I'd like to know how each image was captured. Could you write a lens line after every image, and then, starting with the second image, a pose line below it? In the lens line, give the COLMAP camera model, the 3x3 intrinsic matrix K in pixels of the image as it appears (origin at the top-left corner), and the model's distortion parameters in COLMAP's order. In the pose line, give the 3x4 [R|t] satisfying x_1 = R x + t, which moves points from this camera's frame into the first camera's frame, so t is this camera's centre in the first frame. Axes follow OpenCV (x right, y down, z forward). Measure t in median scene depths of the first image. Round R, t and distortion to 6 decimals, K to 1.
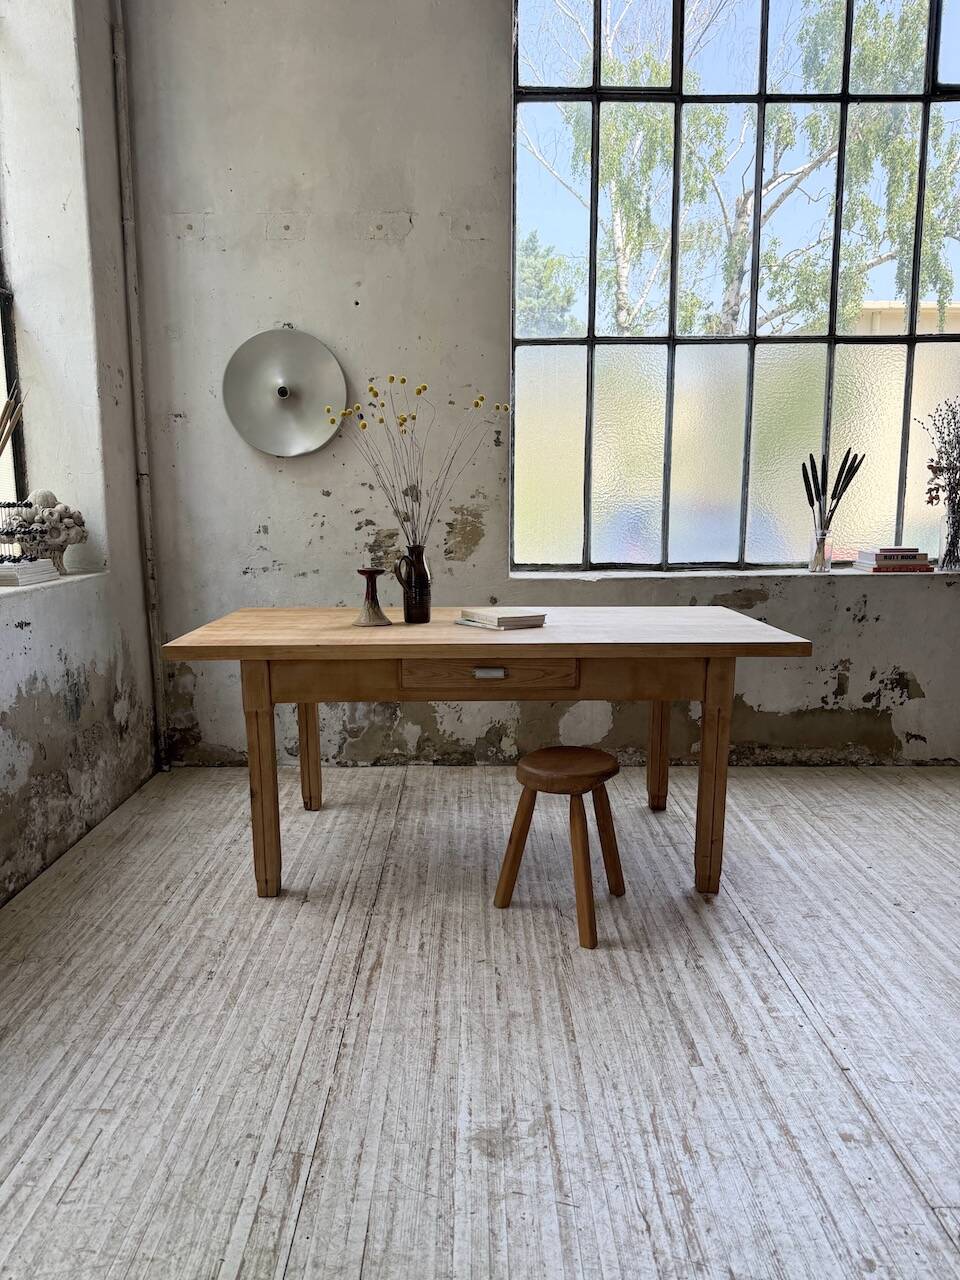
lens RADIAL K [[892.3, 0, 479.4], [0, 892.3, 641.8], [0, 0, 1]] dist [0.121003, -0.233649]
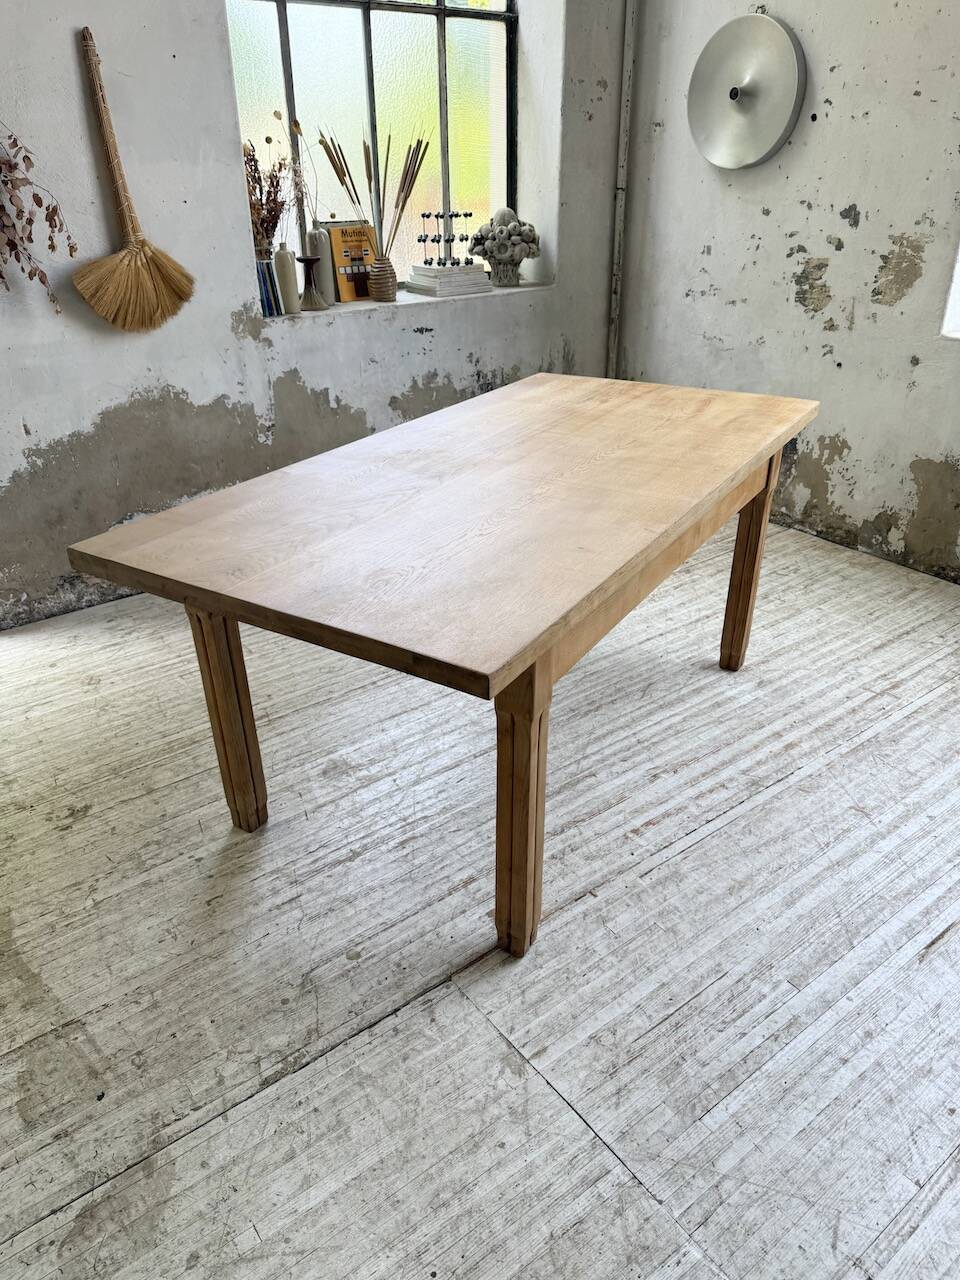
lens RADIAL K [[906.0, 0, 483.0], [0, 906.0, 636.6], [0, 0, 1]] dist [0.082947, -0.155250]
pose [[0.601261, 0.366101, -0.710250, 0.543286], [-0.114291, 0.919128, 0.377015, -0.099704], [0.790837, -0.145509, 0.594479, 0.182908]]
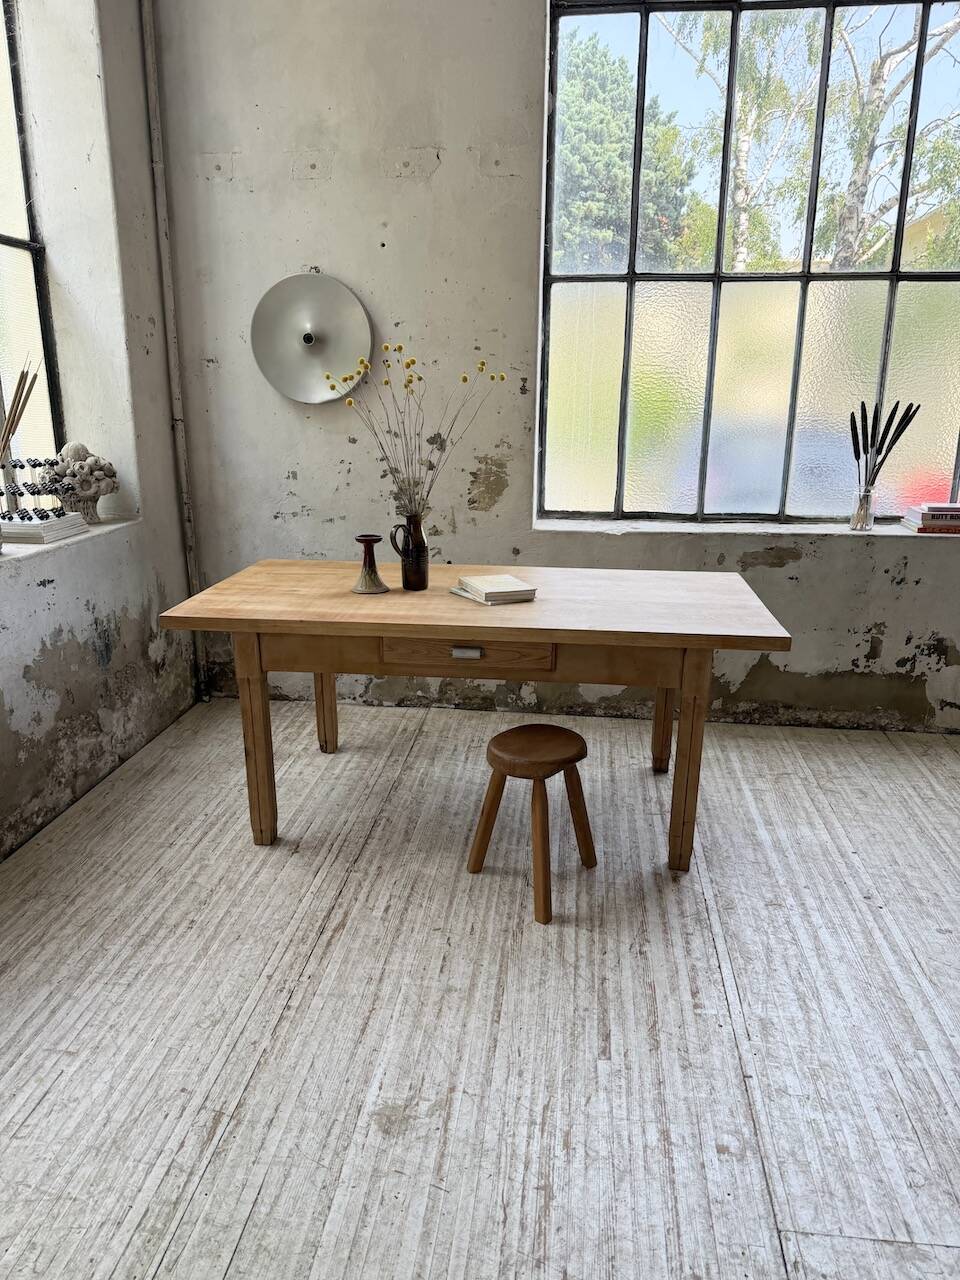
lens RADIAL K [[893.1, 0, 480.0], [0, 893.1, 635.2], [0, 0, 1]] dist [0.118920, -0.231745]
pose [[0.992417, 0.042055, -0.115501, 0.111781], [-0.028294, 0.992575, 0.118293, -0.082623], [0.119618, -0.114128, 0.986238, -0.003665]]
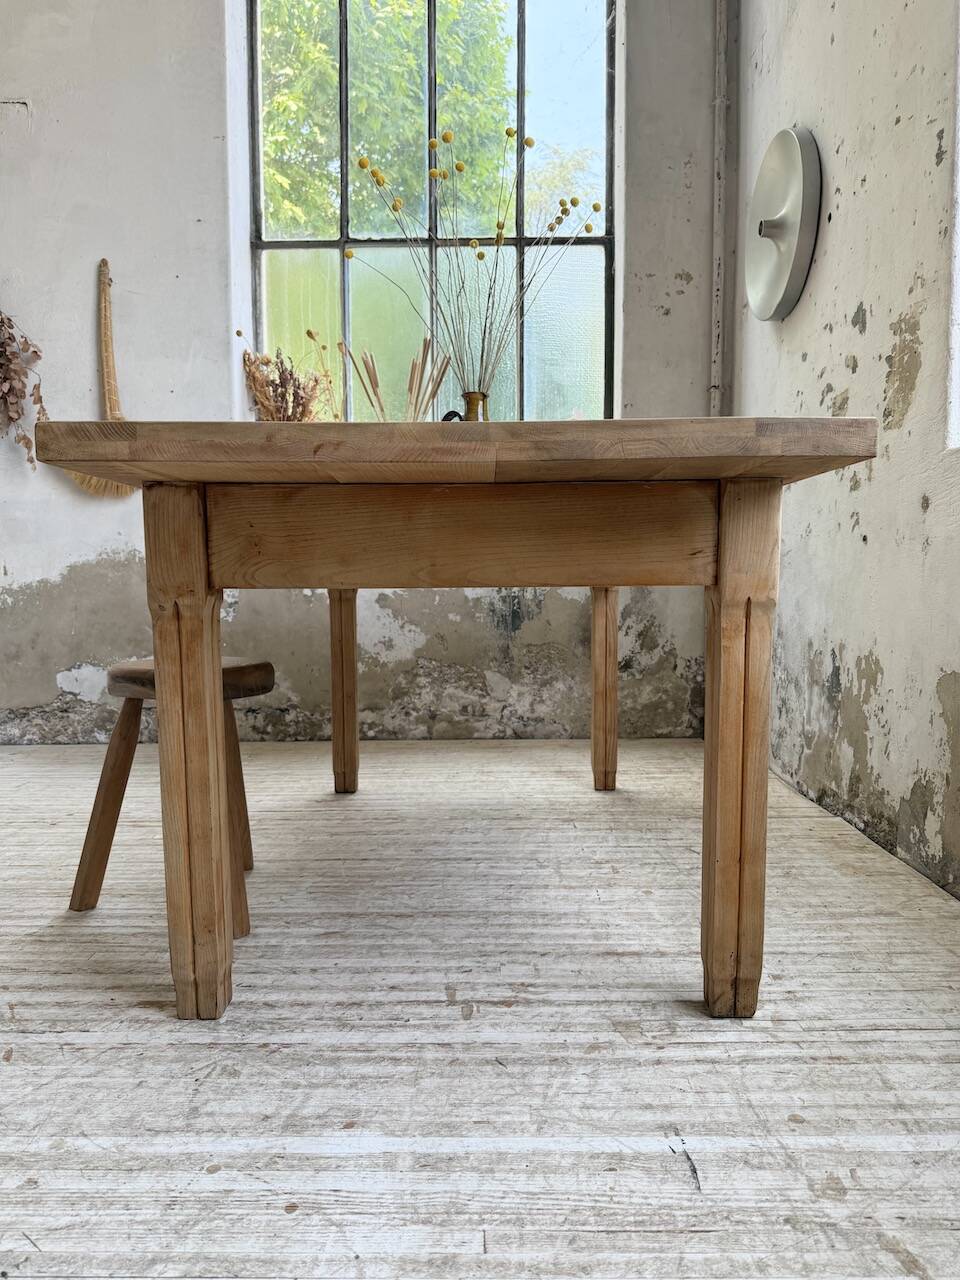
lens RADIAL K [[895.7, 0, 475.3], [0, 895.7, 641.9], [0, 0, 1]] dist [0.119421, -0.232089]
pose [[-0.017698, 0.070279, -0.997370, 0.576820], [-0.146191, 0.986624, 0.072116, 0.028514], [0.989098, 0.147083, -0.007188, 0.918784]]
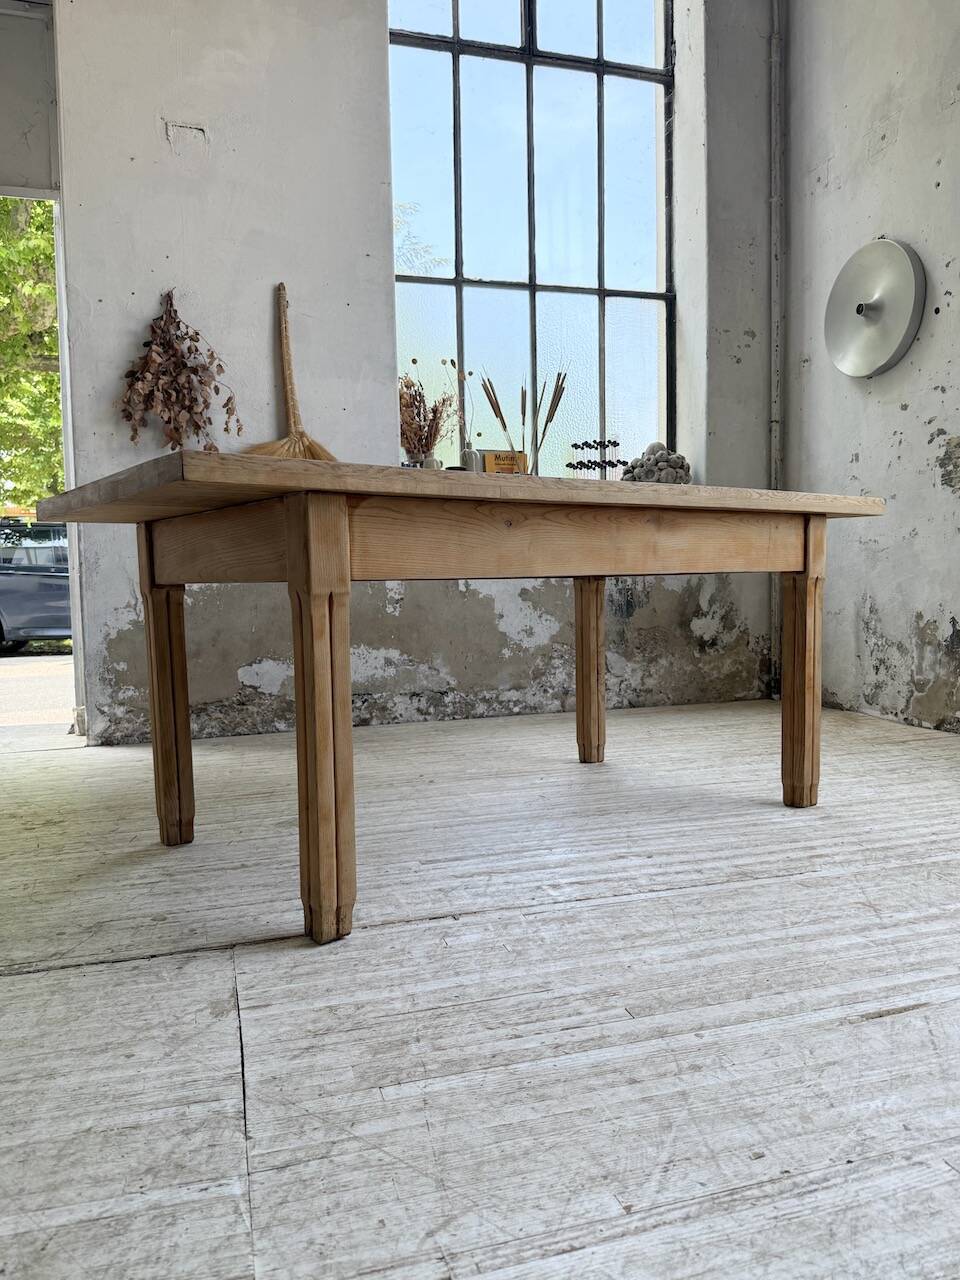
lens RADIAL K [[895.7, 0, 475.3], [0, 895.7, 641.9], [0, 0, 1]] dist [0.119421, -0.232089]
pose [[0.273230, 0.058267, -0.960182, 0.677689], [-0.126173, 0.991711, 0.024276, 0.110969], [0.953638, 0.114516, 0.278317, 0.426588]]
